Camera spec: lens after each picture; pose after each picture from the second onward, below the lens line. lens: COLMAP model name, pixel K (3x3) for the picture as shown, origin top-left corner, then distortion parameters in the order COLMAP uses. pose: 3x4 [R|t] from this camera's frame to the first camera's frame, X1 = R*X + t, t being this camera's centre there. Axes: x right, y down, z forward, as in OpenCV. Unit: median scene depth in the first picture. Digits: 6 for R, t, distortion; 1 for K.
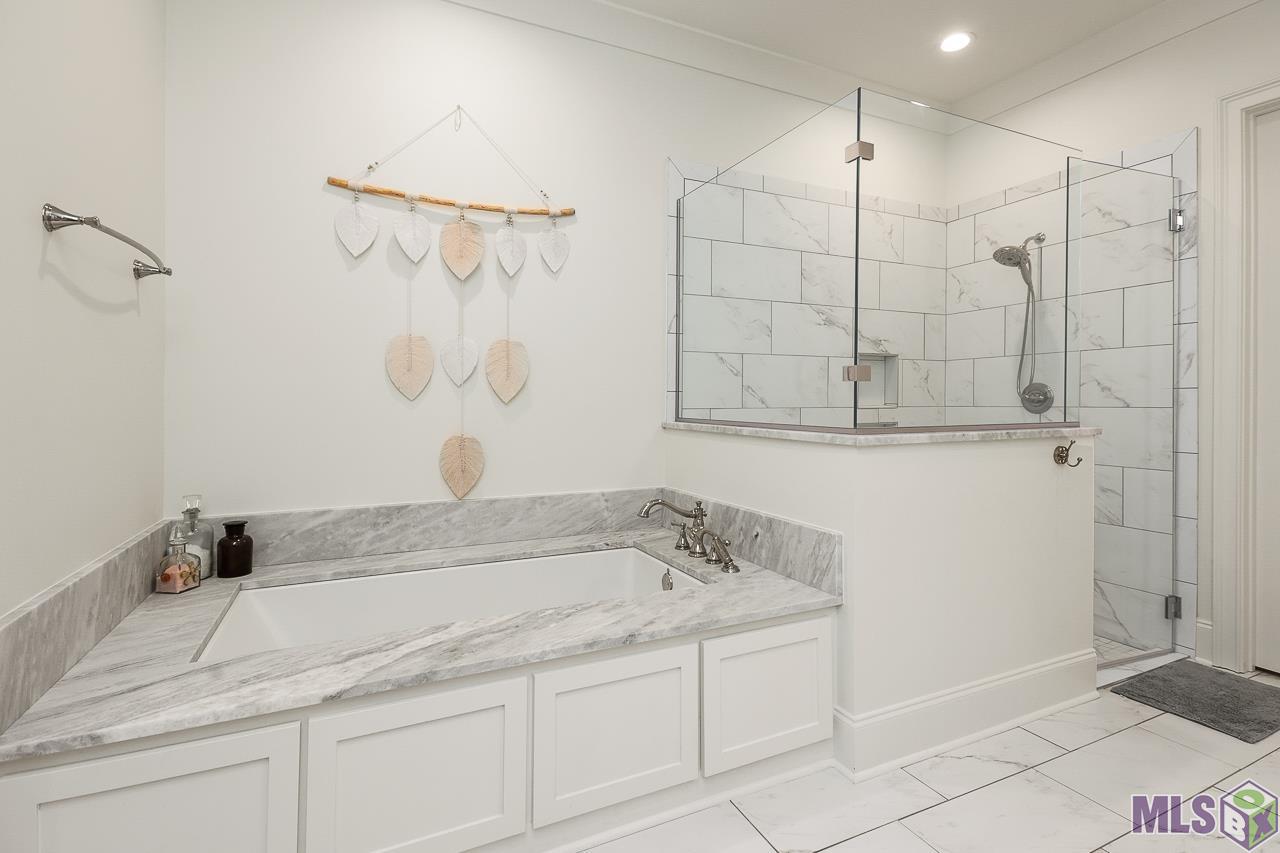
lens RADIAL K [[576.6, 0, 614.9], [0, 576.6, 401.3], [0, 0, 1]] dist [0.003658, -0.001875]
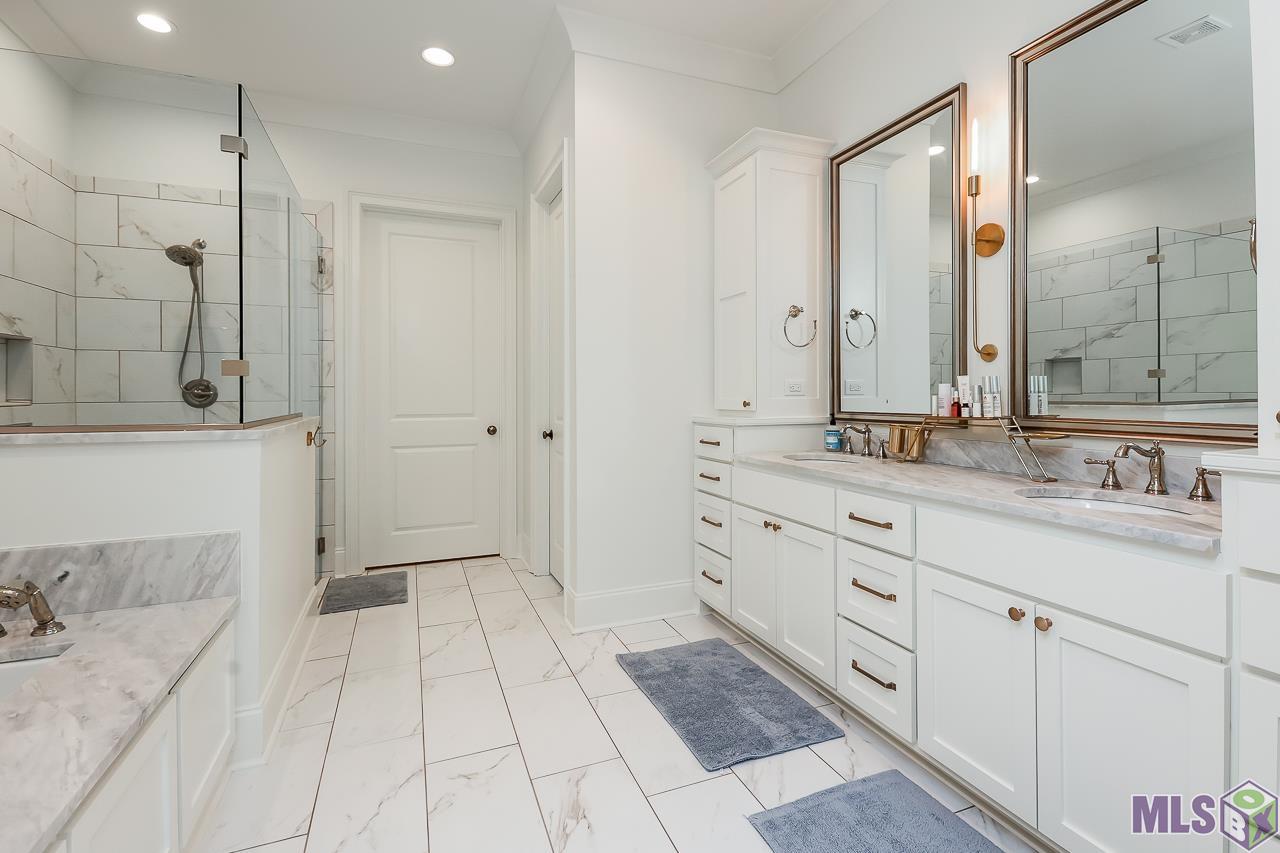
lens RADIAL K [[576.6, 0, 629.2], [0, 576.6, 399.0], [0, 0, 1]] dist [0.003658, -0.001875]
pose [[0.074281, -0.006486, 0.997216, -0.378058], [0.002155, 0.999978, 0.006344, -0.000448], [-0.997235, 0.001678, 0.074294, 0.180011]]
